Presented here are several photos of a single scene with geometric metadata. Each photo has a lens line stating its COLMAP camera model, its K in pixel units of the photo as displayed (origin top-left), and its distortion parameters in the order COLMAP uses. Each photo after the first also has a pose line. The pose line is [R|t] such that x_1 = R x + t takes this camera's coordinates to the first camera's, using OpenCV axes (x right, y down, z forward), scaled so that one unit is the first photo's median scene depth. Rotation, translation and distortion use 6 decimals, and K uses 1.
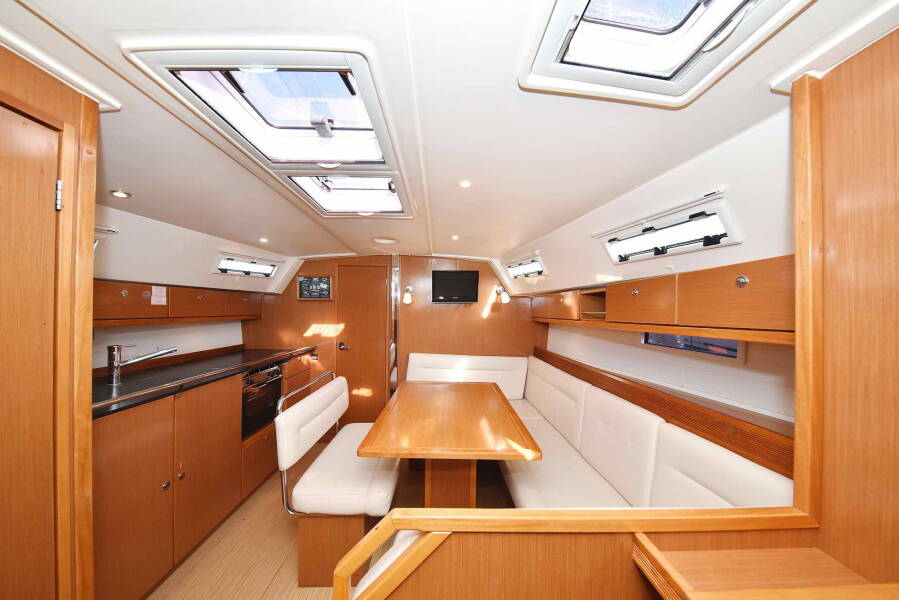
lens RADIAL K [[292.5, 0, 455.2], [0, 292.5, 302.6], [0, 0, 1]] dist [-0.000851, -0.000413]
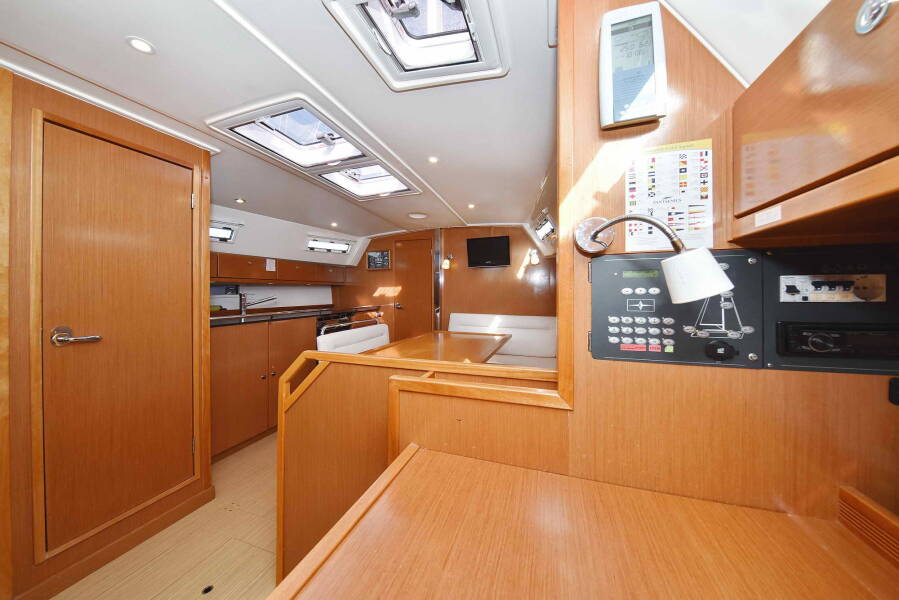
lens RADIAL K [[292.5, 0, 464.5], [0, 292.5, 282.5], [0, 0, 1]] dist [-0.000851, -0.000413]
pose [[0.945736, -0.034796, -0.323069, 0.445425], [0.033067, 0.999394, -0.010839, 0.117276], [0.323250, -0.000432, 0.946314, -0.129849]]
